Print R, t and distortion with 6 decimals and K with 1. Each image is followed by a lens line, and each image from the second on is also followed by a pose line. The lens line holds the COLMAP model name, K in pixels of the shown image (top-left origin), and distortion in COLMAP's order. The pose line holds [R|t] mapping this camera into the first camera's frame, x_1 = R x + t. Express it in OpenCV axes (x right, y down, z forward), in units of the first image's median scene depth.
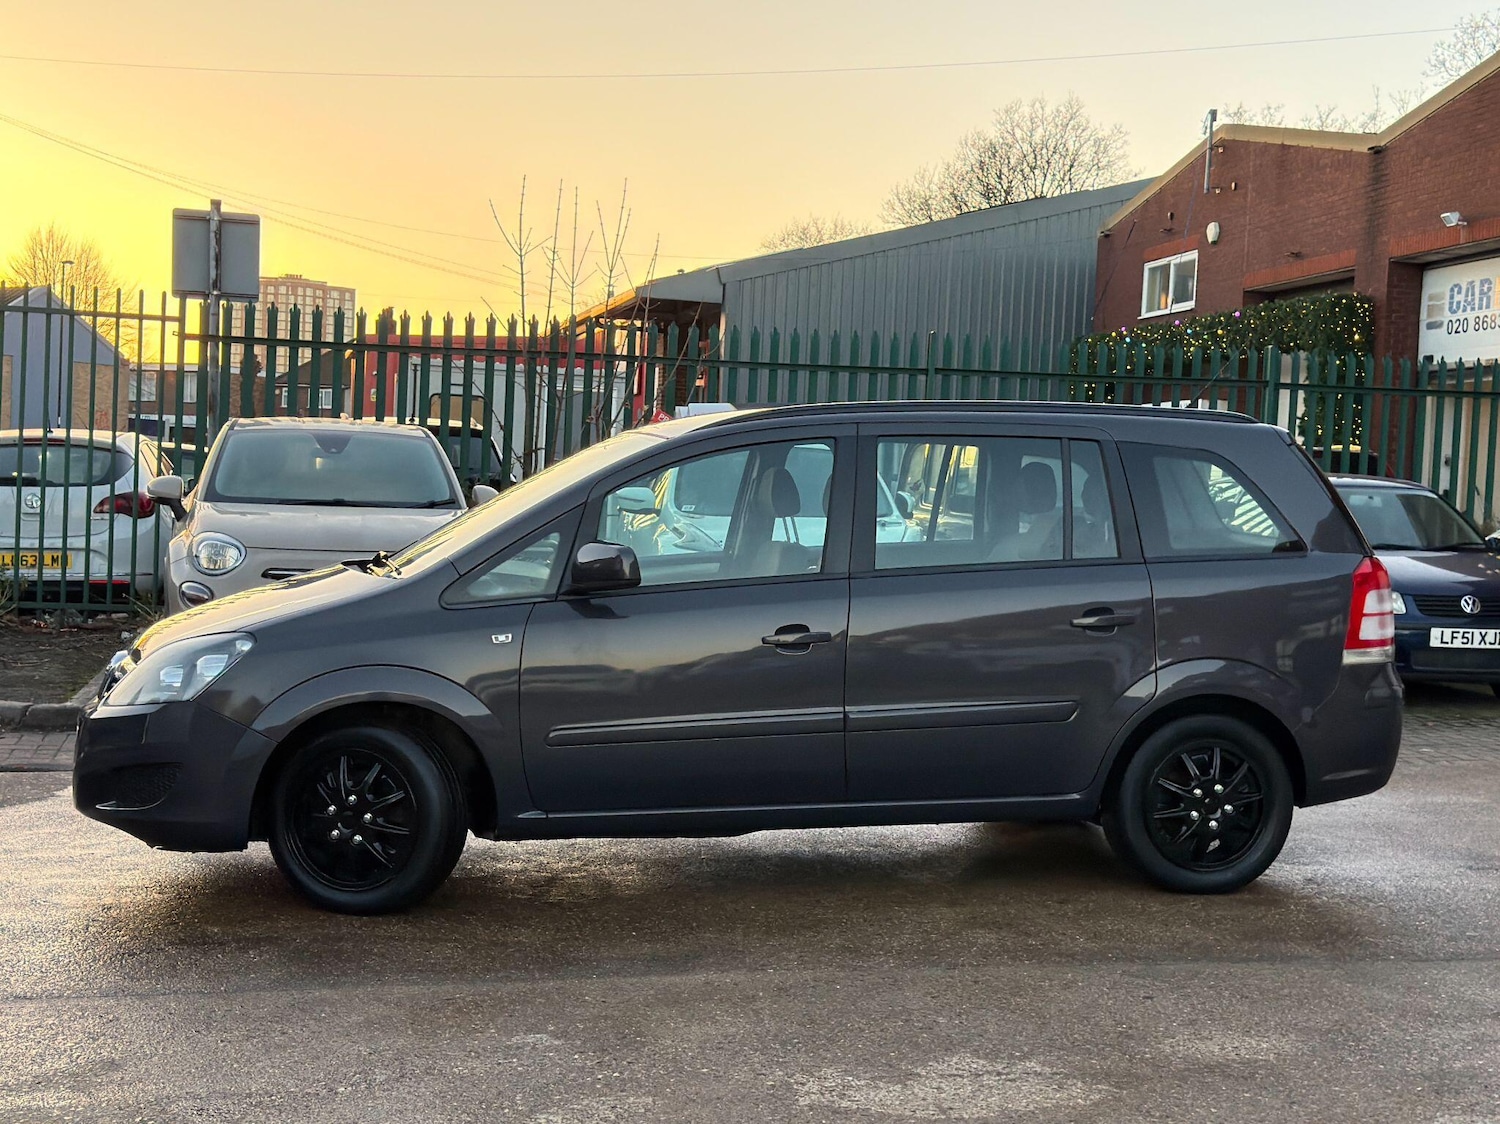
lens RADIAL K [[2142.9, 0, 756.5], [0, 2142.9, 585.7], [0, 0, 1]] dist [0.157838, -0.260939]
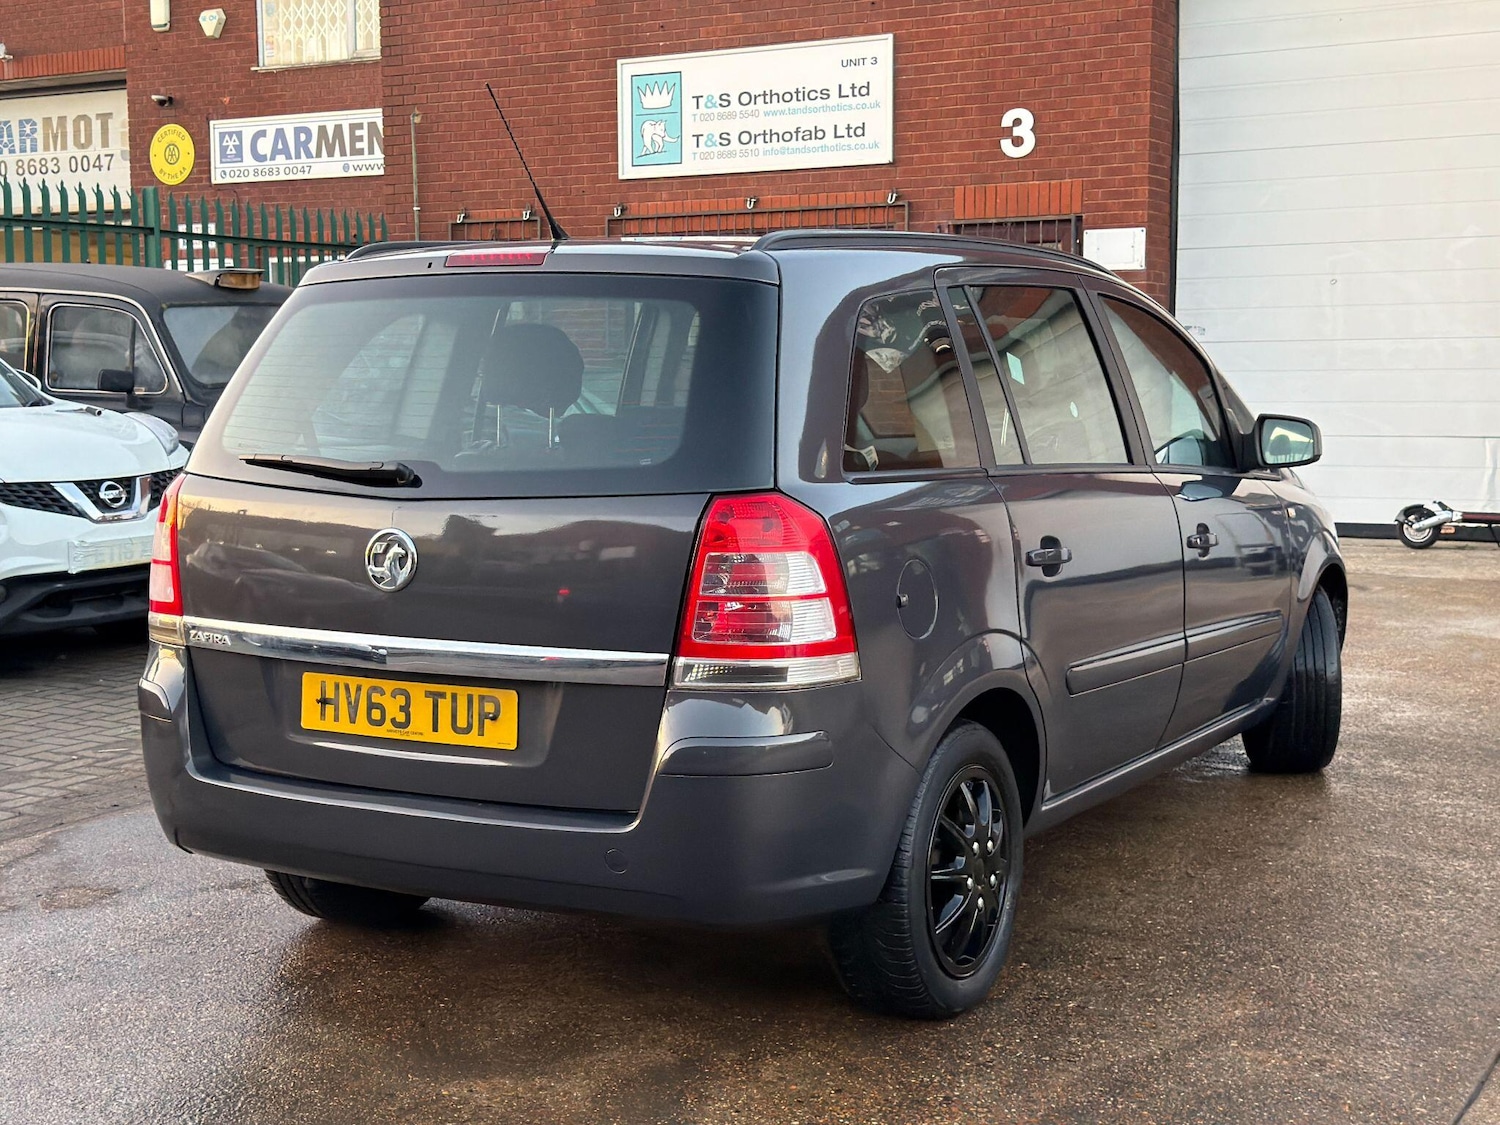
lens RADIAL K [[2126.1, 0, 754.6], [0, 2126.1, 561.4], [0, 0, 1]] dist [0.201034, -0.453242]
pose [[0.661239, -0.108448, 0.742295, -0.150898], [0.066032, 0.994069, 0.086410, -0.011367], [-0.747263, -0.008123, 0.664479, 0.135147]]
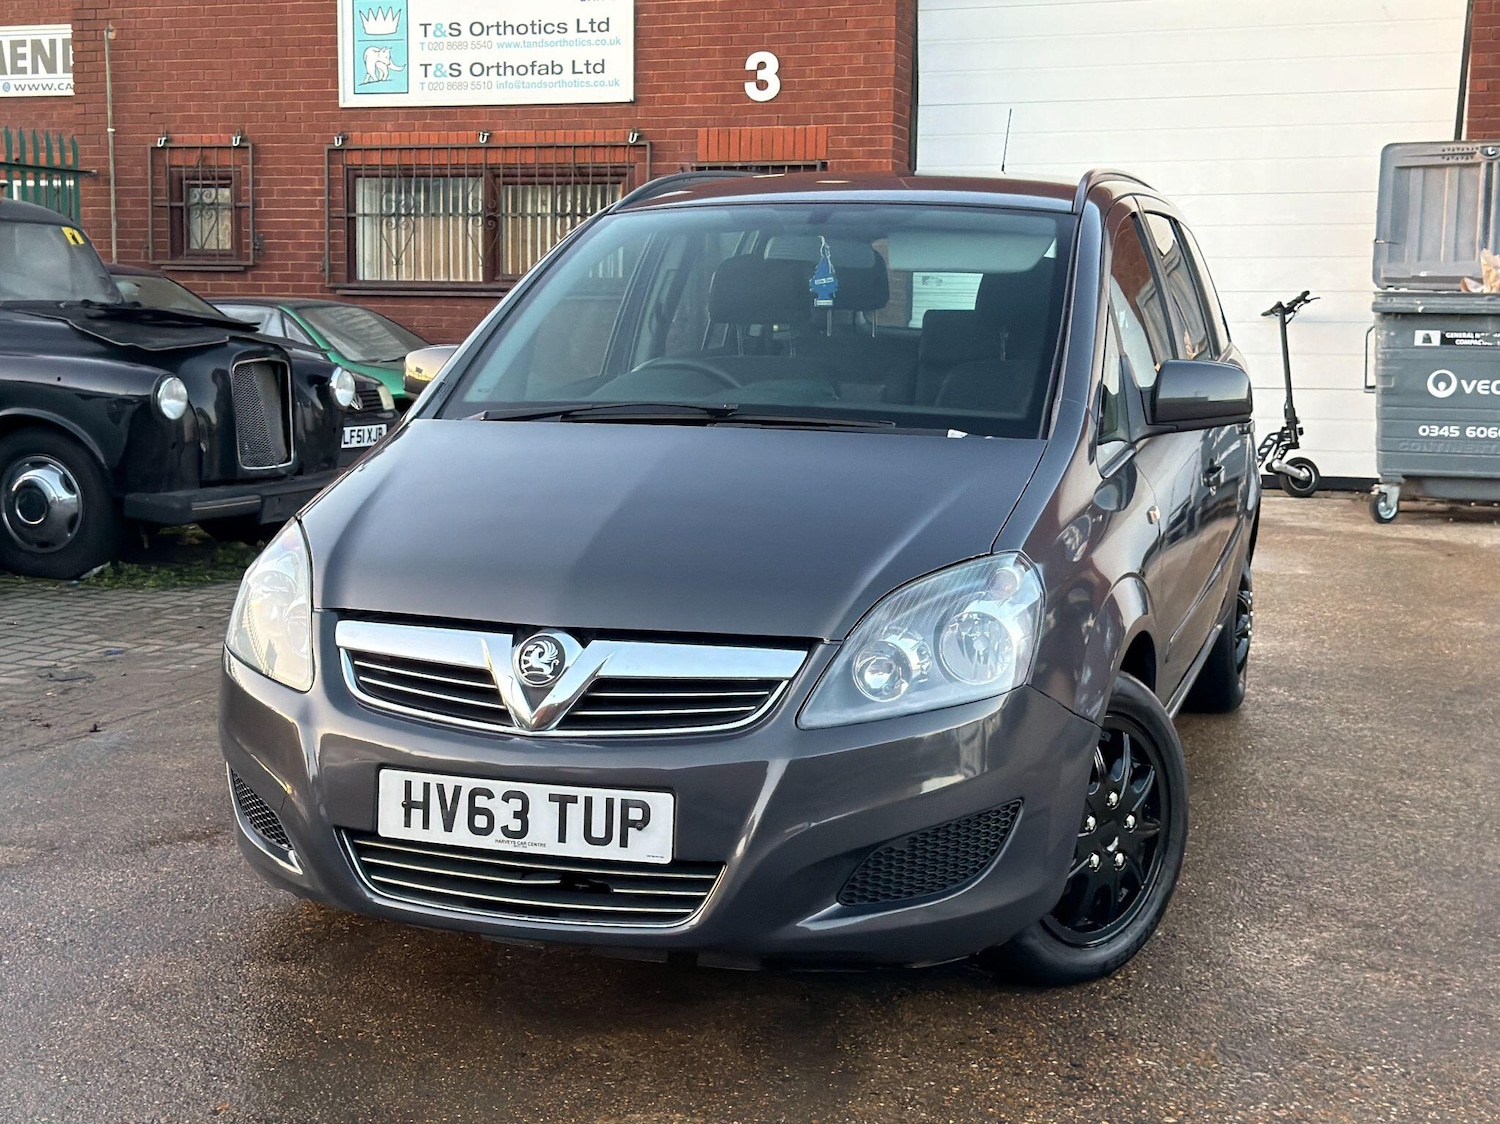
lens RADIAL K [[2086.7, 0, 749.0], [0, 2086.7, 567.1], [0, 0, 1]] dist [0.188370, -0.382818]
pose [[0.512498, -0.128736, 0.848984, -0.161270], [0.047503, 0.991434, 0.121661, -0.009845], [-0.857374, -0.022022, 0.514223, 0.168929]]
